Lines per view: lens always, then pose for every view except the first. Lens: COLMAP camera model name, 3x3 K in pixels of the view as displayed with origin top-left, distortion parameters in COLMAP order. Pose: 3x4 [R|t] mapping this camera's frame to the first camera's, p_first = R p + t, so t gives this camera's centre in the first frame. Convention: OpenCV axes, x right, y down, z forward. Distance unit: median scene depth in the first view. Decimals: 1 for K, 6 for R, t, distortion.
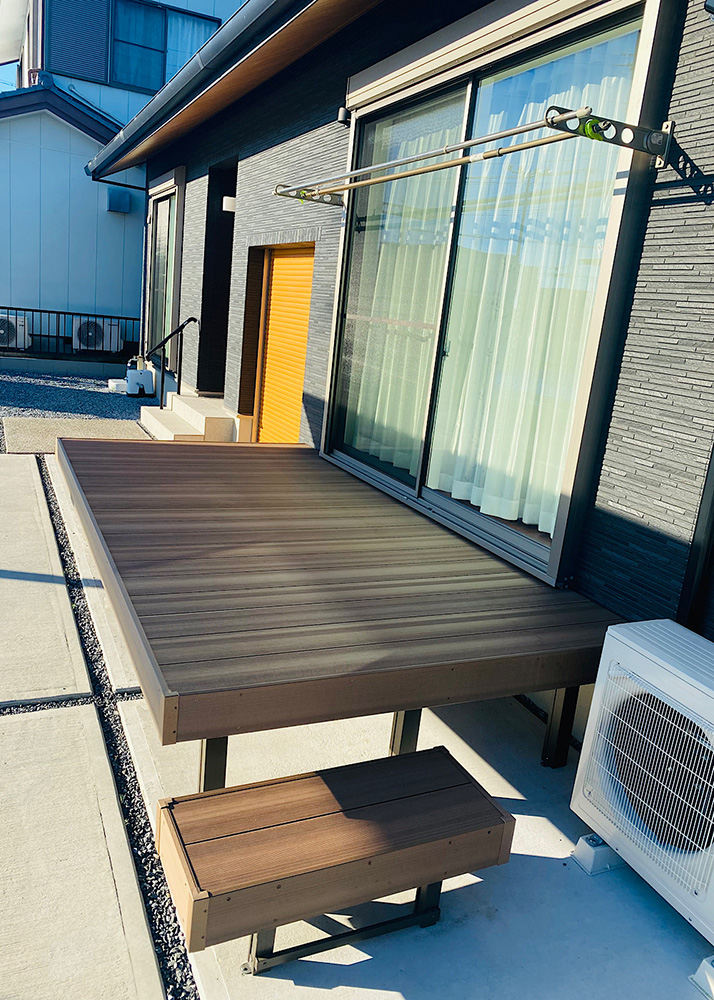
lens RADIAL K [[794.9, 0, 355.6], [0, 794.9, 498.5], [0, 0, 1]] dist [-0.029701, -0.001825]
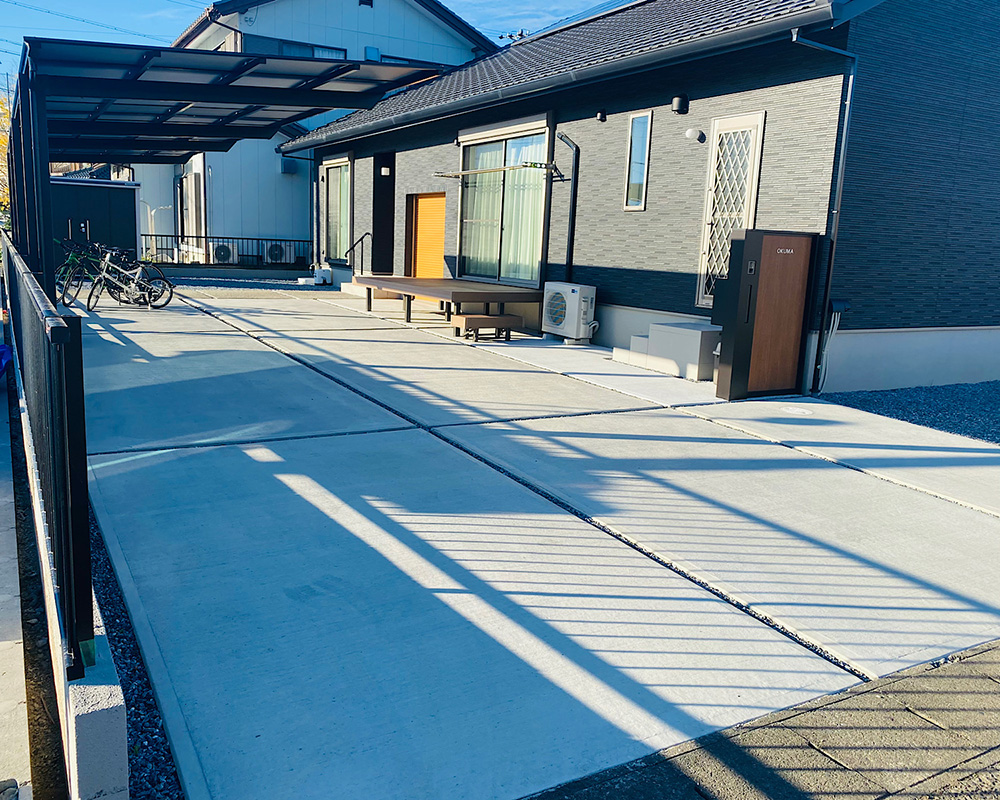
lens RADIAL K [[831.6, 0, 500.2], [0, 831.6, 406.6], [0, 0, 1]] dist [-0.005782, -0.000978]
pose [[0.992400, -0.080579, 0.093002, -0.182019], [0.083723, 0.996025, -0.030416, 0.431654], [-0.090182, 0.037971, 0.995201, -1.558710]]
